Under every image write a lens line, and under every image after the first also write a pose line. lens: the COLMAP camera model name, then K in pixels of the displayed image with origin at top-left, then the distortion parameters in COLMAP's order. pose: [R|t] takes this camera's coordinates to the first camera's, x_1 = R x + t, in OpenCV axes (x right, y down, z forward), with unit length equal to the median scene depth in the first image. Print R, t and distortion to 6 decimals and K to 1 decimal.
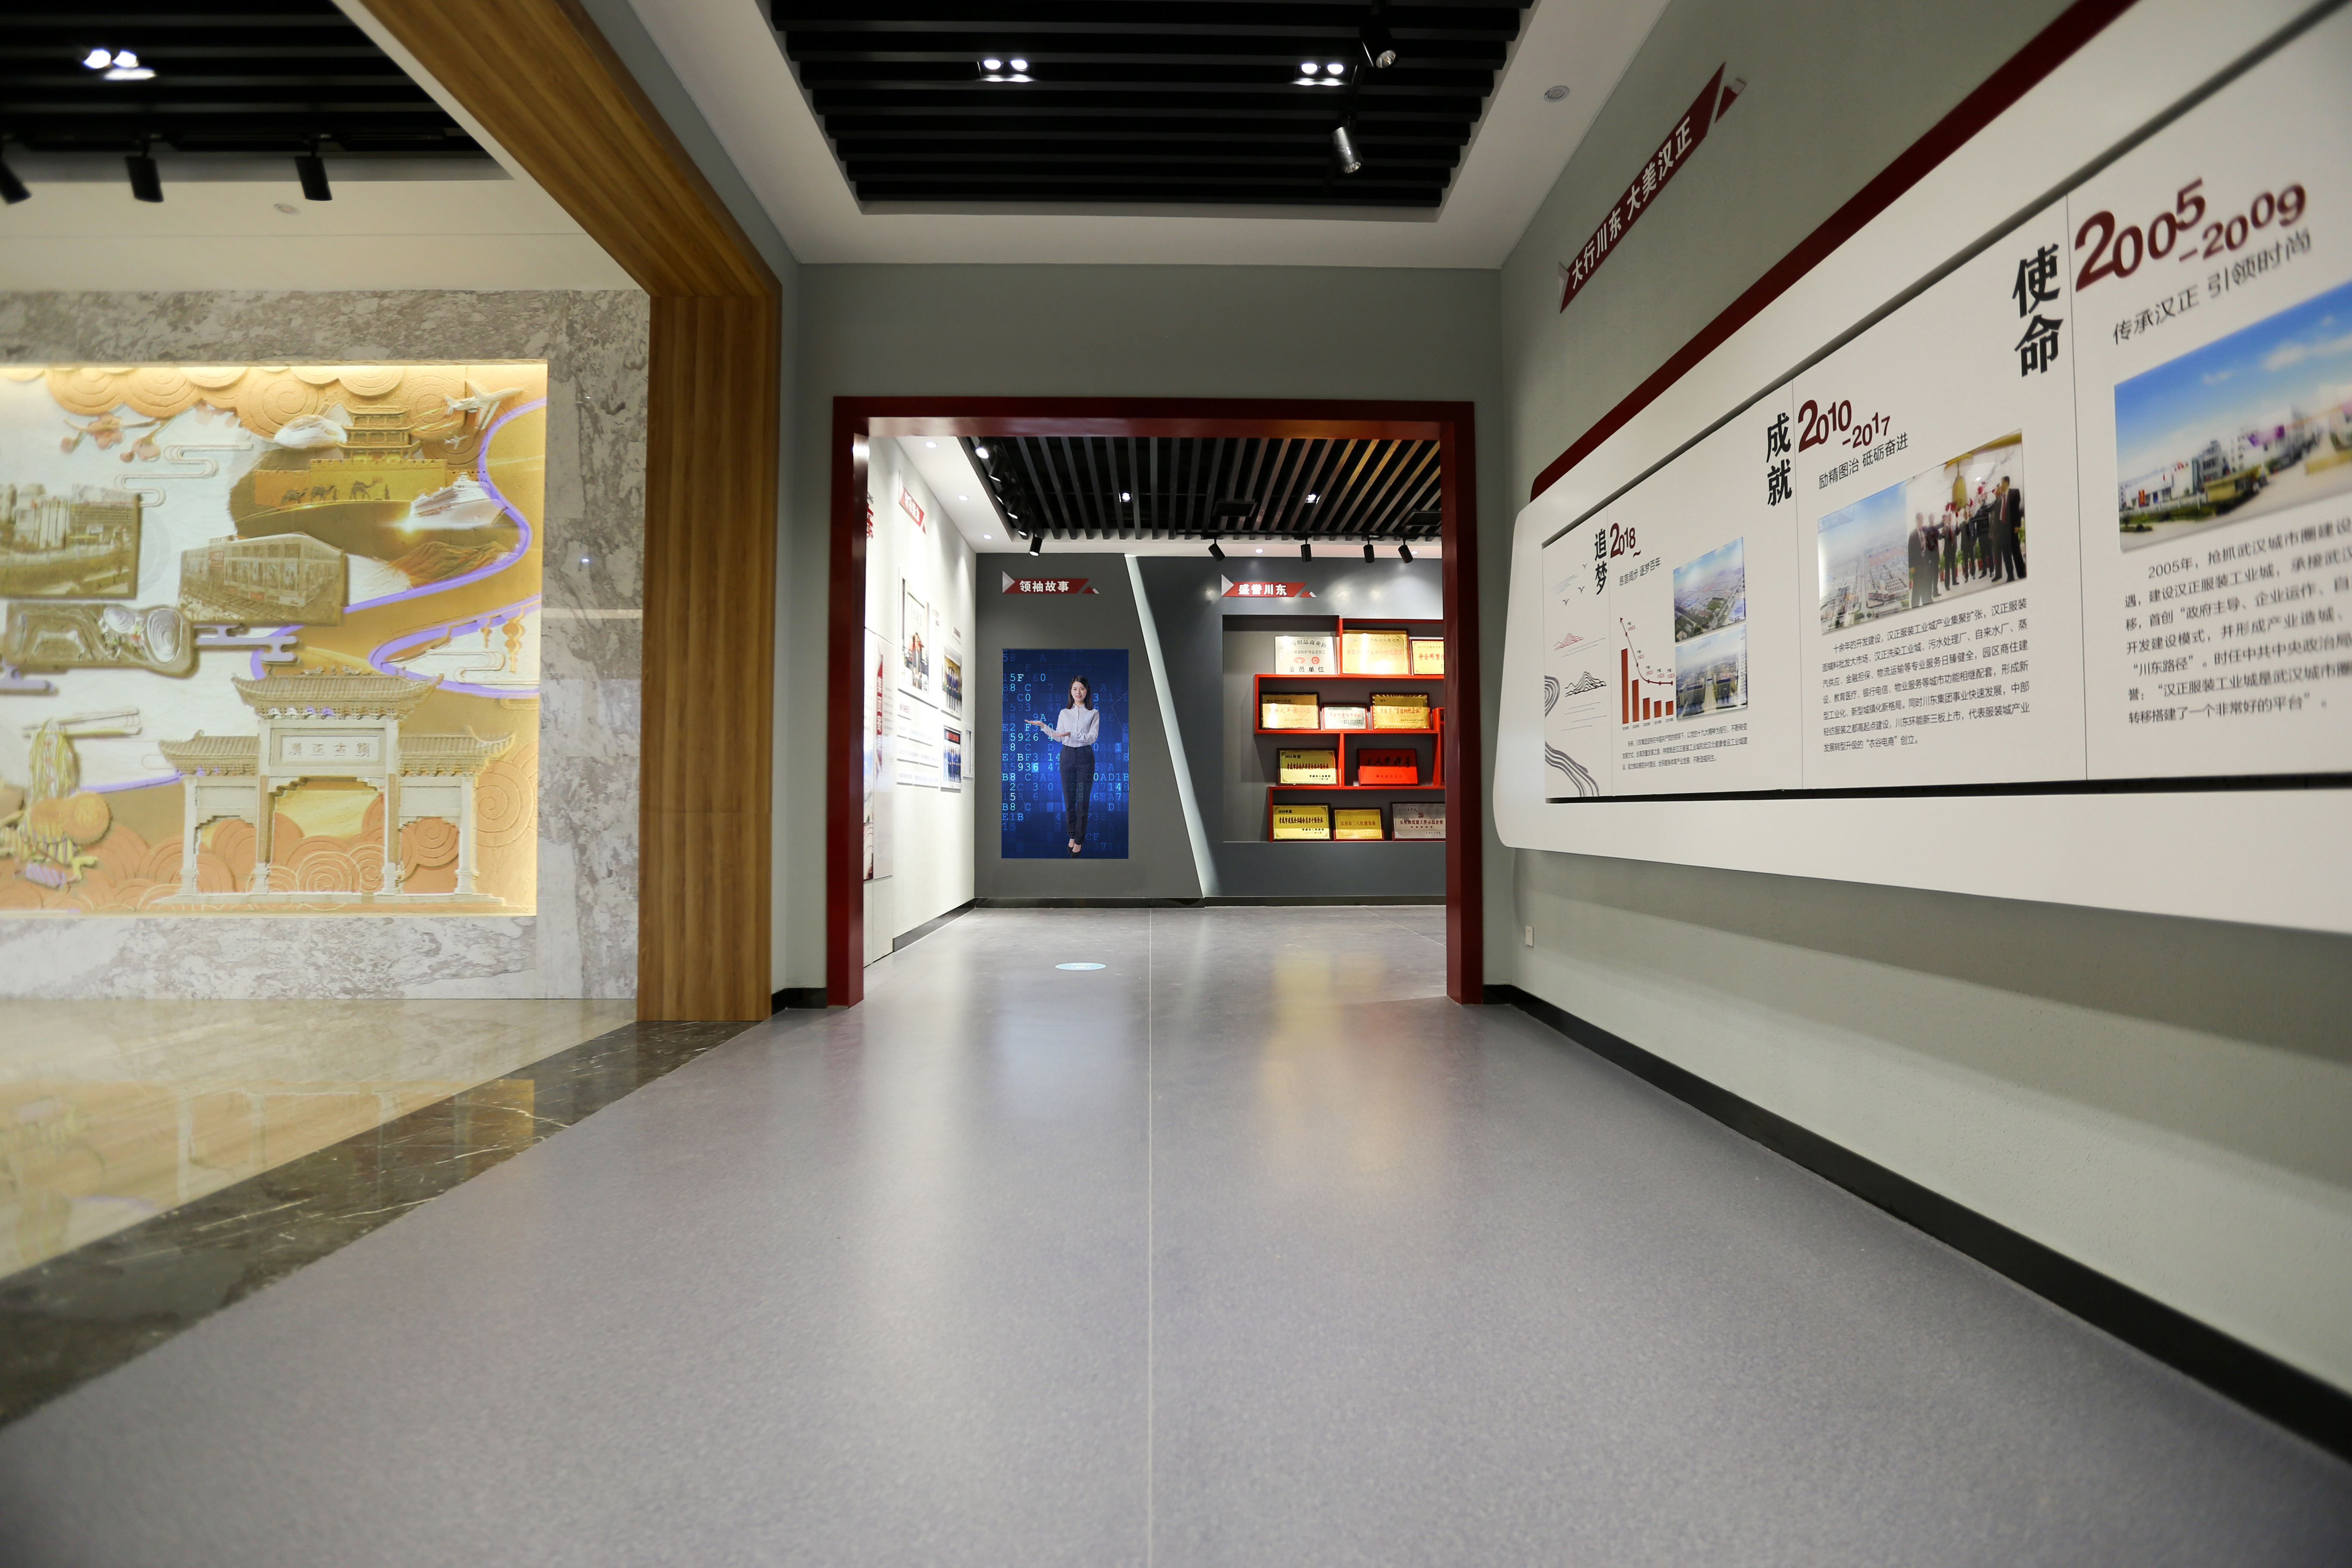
lens RADIAL K [[1118.5, 0, 1177.7], [0, 1118.5, 800.0], [0, 0, 1]] dist [-0.016001, 0.001368]
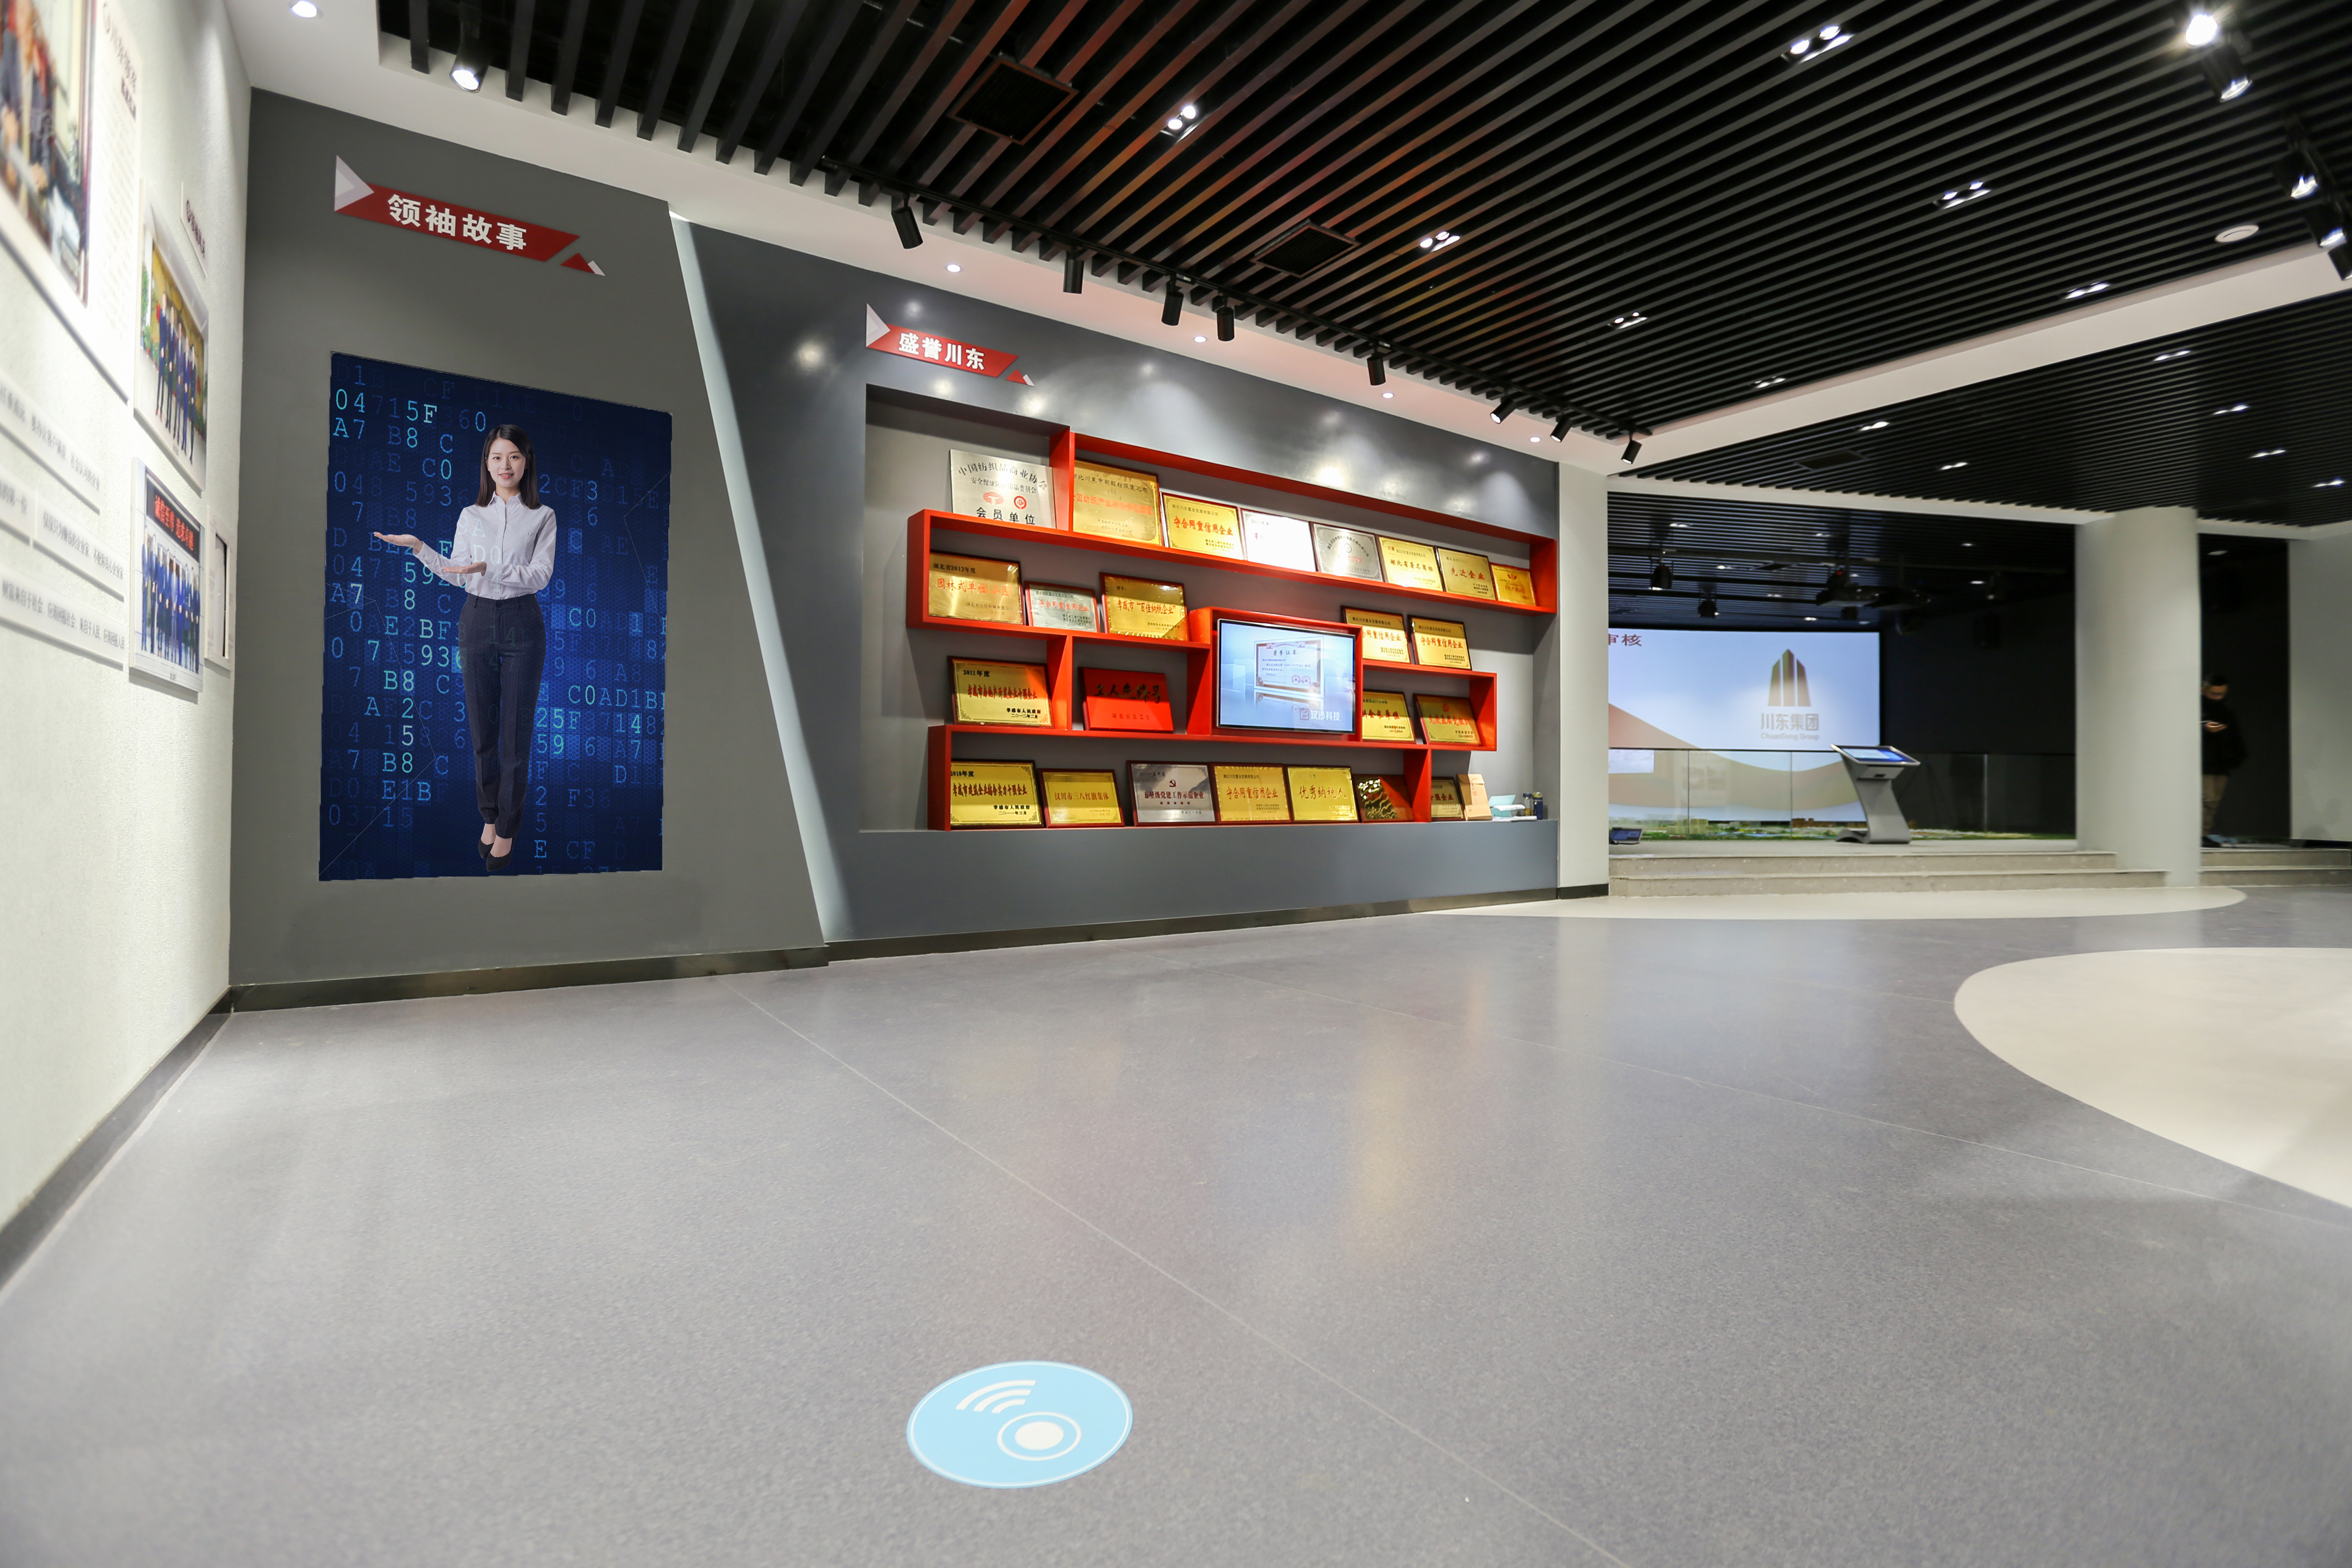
lens RADIAL K [[1118.5, 0, 1174.5], [0, 1118.5, 761.4], [0, 0, 1]] dist [-0.016001, 0.001368]
pose [[0.841983, 0.023557, 0.538989, -0.109332], [-0.023560, 0.999699, -0.006888, 0.005823], [-0.538989, -0.006899, 0.842285, 0.491806]]
